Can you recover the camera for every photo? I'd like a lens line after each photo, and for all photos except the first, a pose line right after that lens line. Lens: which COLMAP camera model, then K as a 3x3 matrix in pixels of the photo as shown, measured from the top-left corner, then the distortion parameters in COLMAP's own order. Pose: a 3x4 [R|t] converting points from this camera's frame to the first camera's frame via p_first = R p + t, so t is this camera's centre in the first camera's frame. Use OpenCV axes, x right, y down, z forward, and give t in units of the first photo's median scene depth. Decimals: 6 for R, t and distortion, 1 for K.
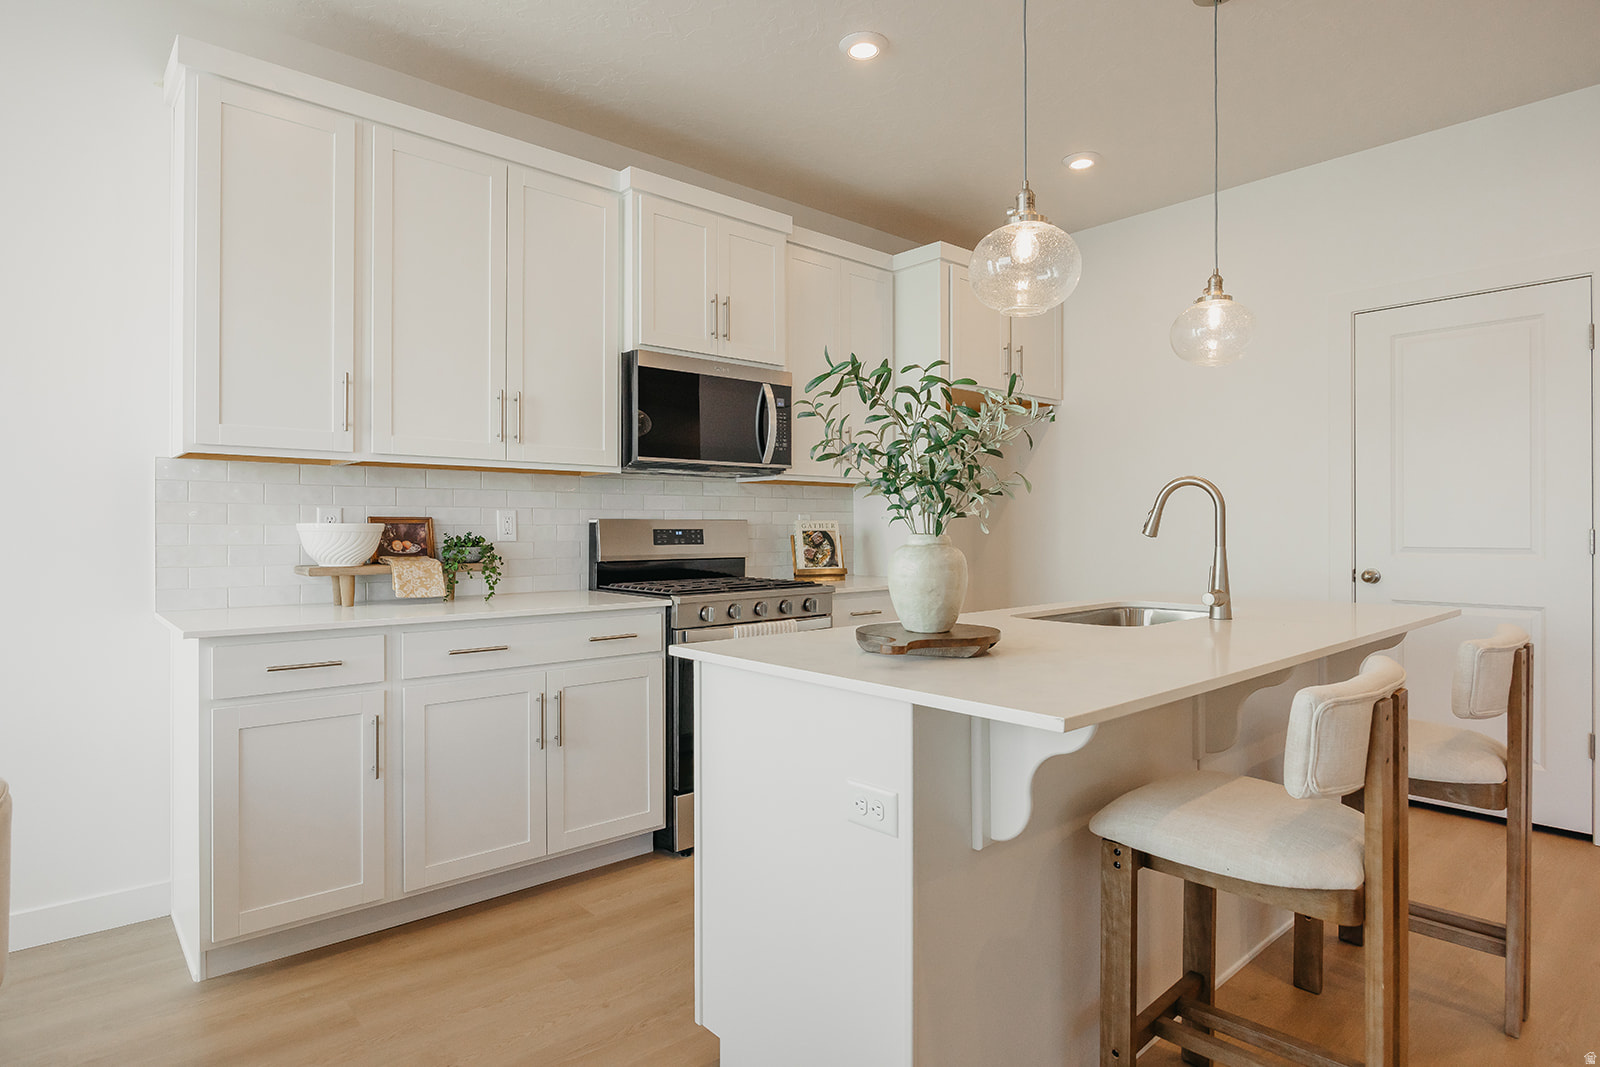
lens RADIAL K [[875.0, 0, 794.1], [0, 875.0, 529.2], [0, 0, 1]] dist [-0.002536, -0.000801]
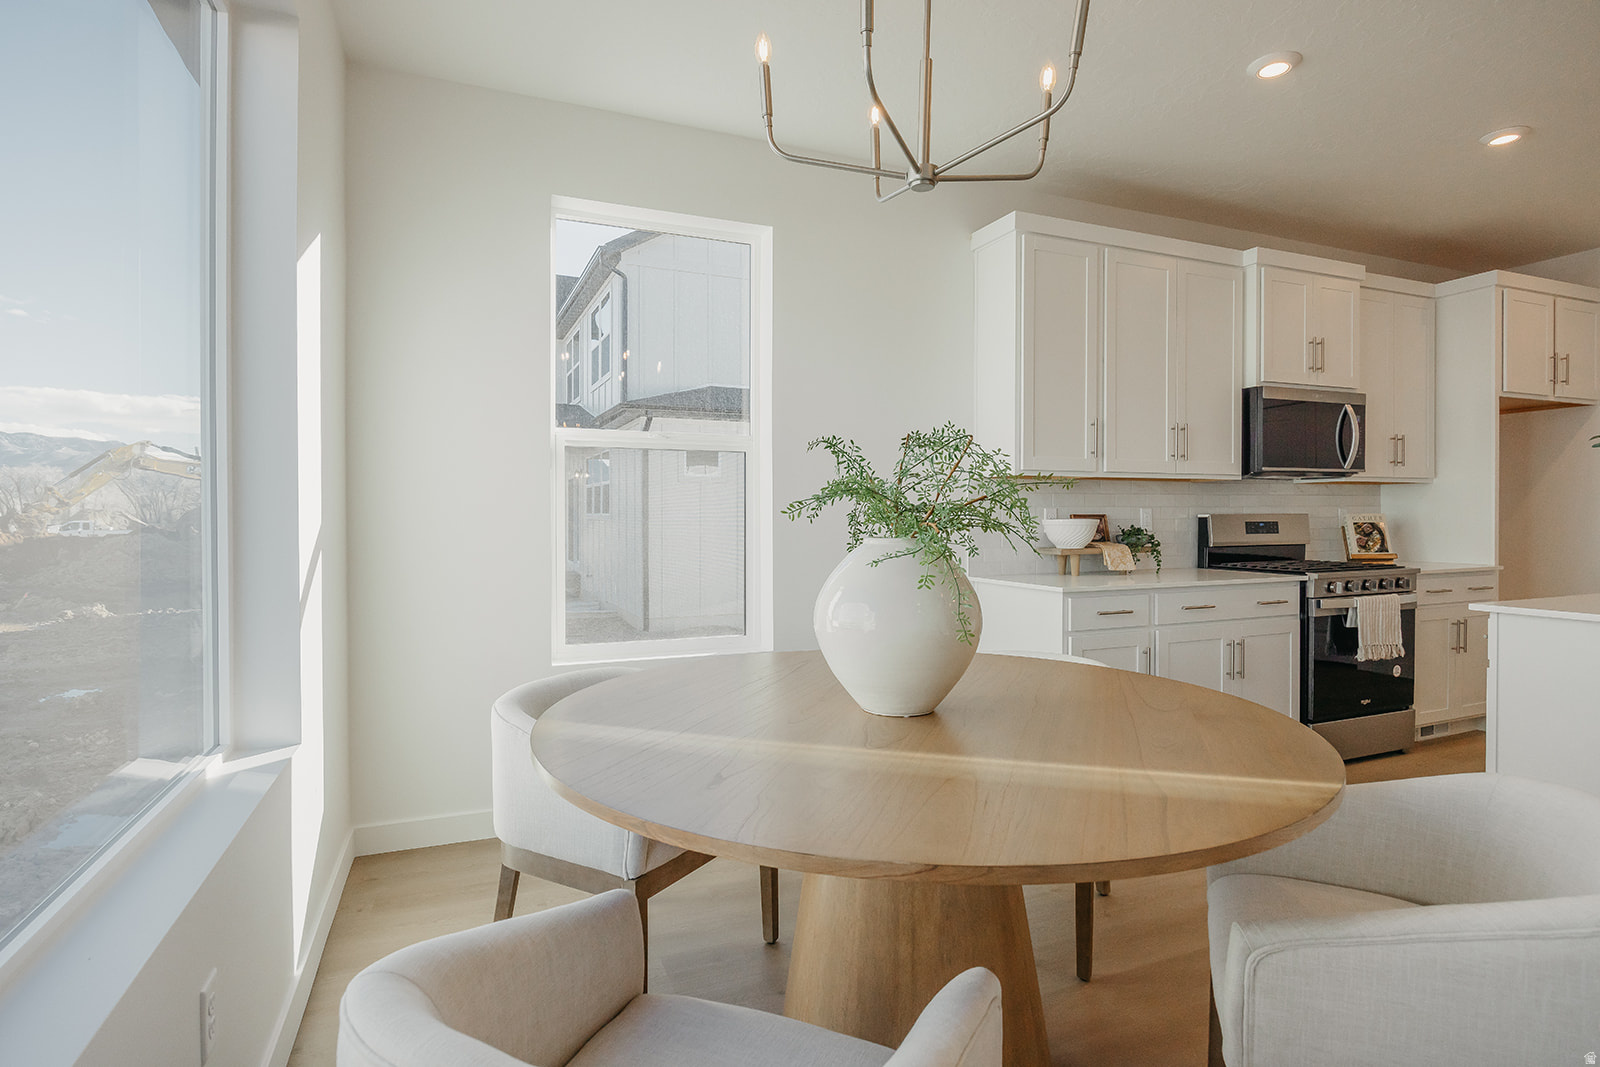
lens RADIAL K [[800.1, 0, 795.8], [0, 800.1, 524.2], [0, 0, 1]] dist [-0.000025, -0.000451]
pose [[0.943970, 0.000067, -0.330031, -0.439841], [0.003085, 0.999955, 0.009026, -0.010013], [0.330017, -0.009538, 0.943927, -0.366818]]
